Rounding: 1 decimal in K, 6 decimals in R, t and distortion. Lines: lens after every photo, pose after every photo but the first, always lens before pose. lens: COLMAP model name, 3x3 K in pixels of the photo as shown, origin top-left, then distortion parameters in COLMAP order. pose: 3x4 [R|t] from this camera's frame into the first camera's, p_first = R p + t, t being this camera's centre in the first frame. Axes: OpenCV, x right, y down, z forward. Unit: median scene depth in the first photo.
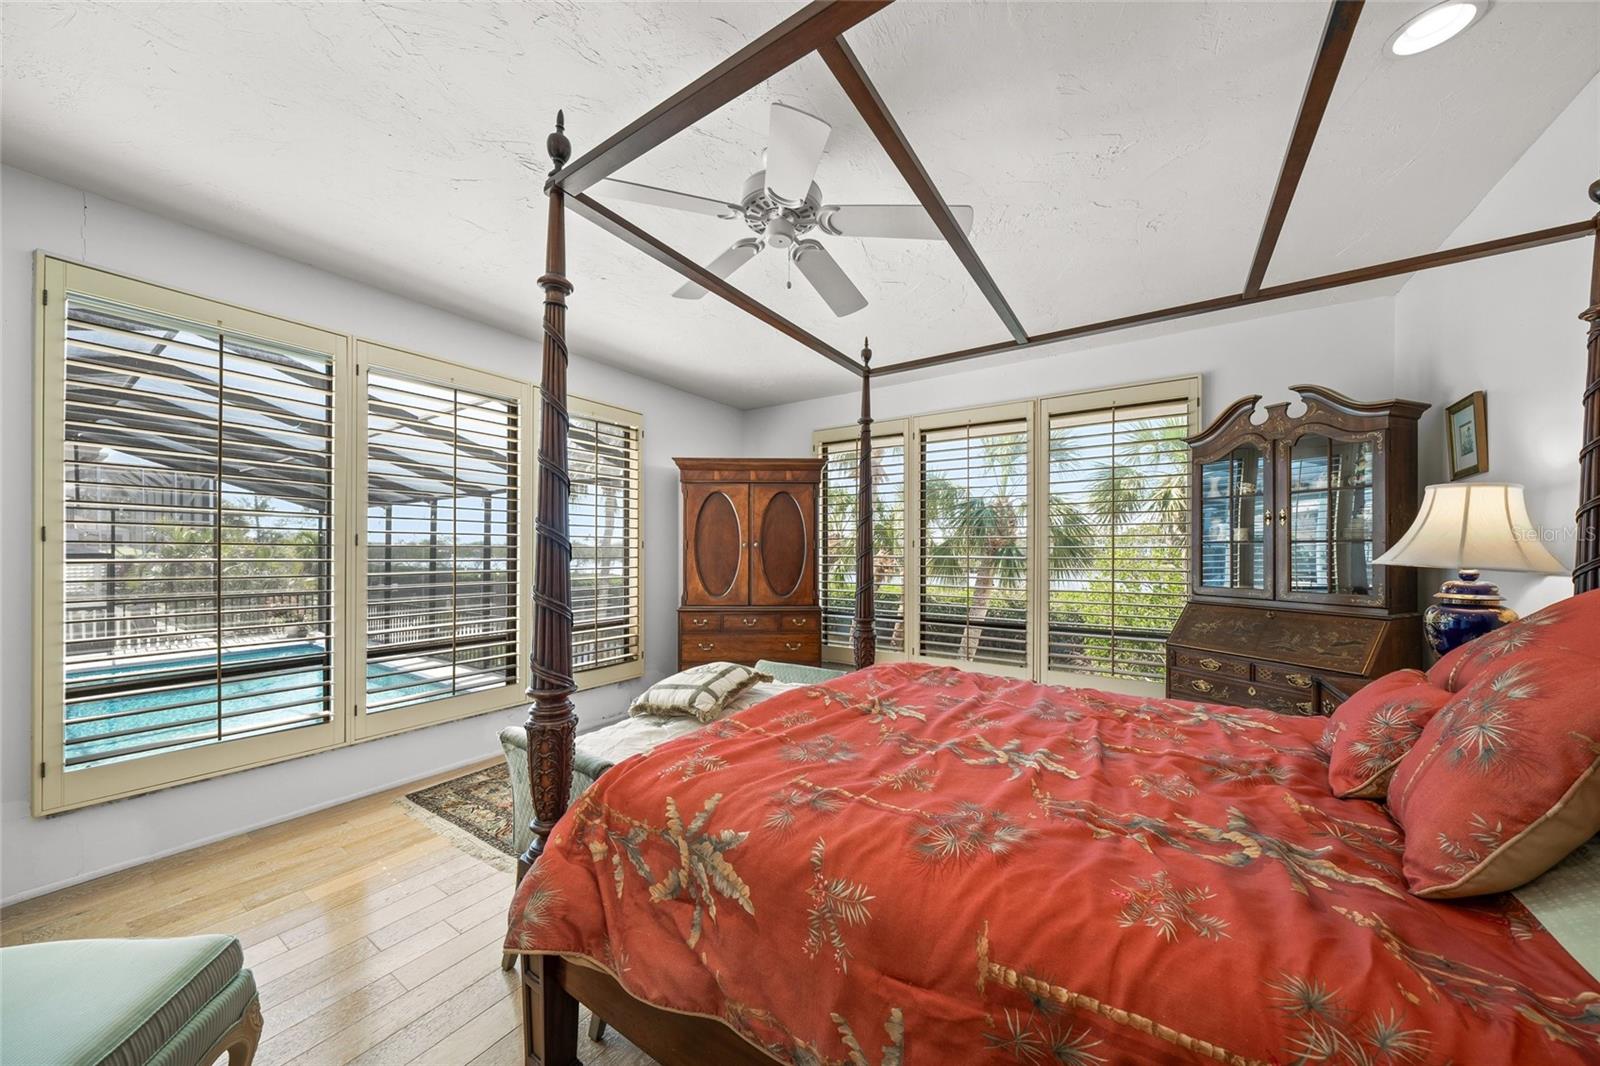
lens RADIAL K [[549.4, 0, 784.6], [0, 549.4, 552.2], [0, 0, 1]] dist [-0.004100, 0.000236]
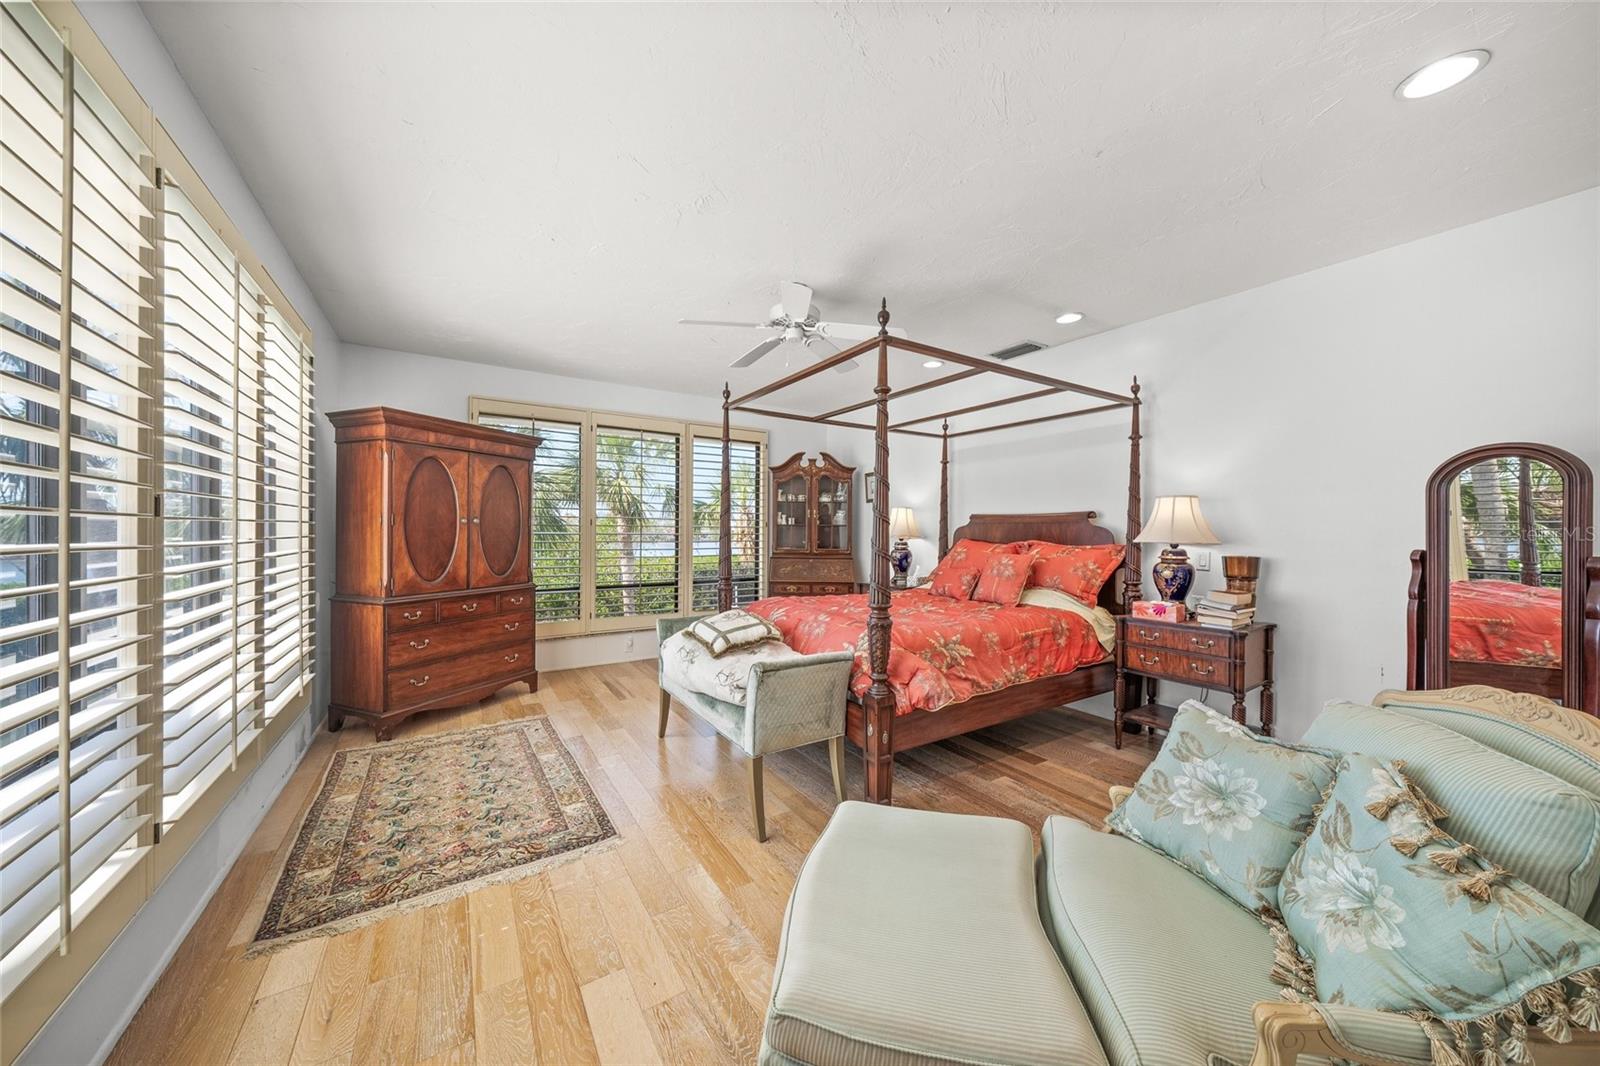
lens RADIAL K [[549.4, 0, 801.1], [0, 549.4, 529.5], [0, 0, 1]] dist [-0.004100, 0.000236]
pose [[0.389433, 0.001467, 0.921054, -0.680138], [-0.005249, 0.999986, 0.000627, -0.002954], [-0.921040, -0.005079, 0.389435, 0.154836]]
